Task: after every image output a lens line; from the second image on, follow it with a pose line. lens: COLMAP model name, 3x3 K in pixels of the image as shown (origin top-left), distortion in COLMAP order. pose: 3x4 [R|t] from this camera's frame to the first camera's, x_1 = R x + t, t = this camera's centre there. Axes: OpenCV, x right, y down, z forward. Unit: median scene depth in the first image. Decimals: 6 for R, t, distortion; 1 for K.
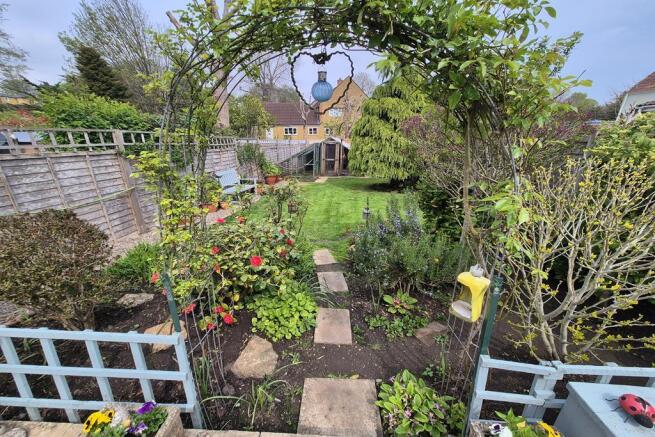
lens RADIAL K [[262.2, 0, 325.9], [0, 262.2, 234.0], [0, 0, 1]] dist [-0.002164, -0.000353]
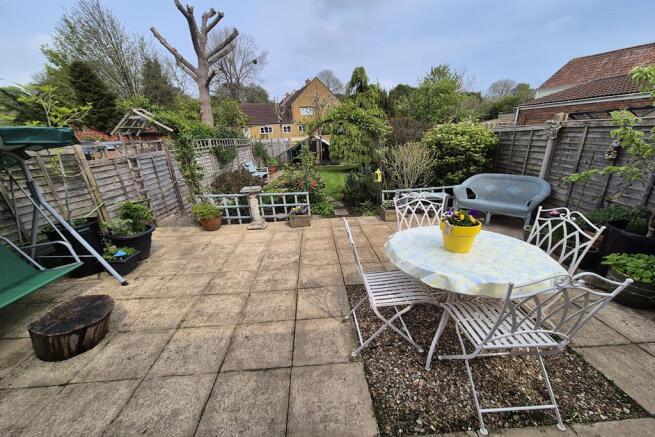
lens RADIAL K [[262.2, 0, 325.9], [0, 262.2, 234.0], [0, 0, 1]] dist [-0.002164, -0.000353]
pose [[0.993038, -0.076903, 0.089222, -0.084999], [0.075640, 0.996982, 0.017463, 0.120790], [-0.090296, -0.010593, 0.995859, -0.368944]]
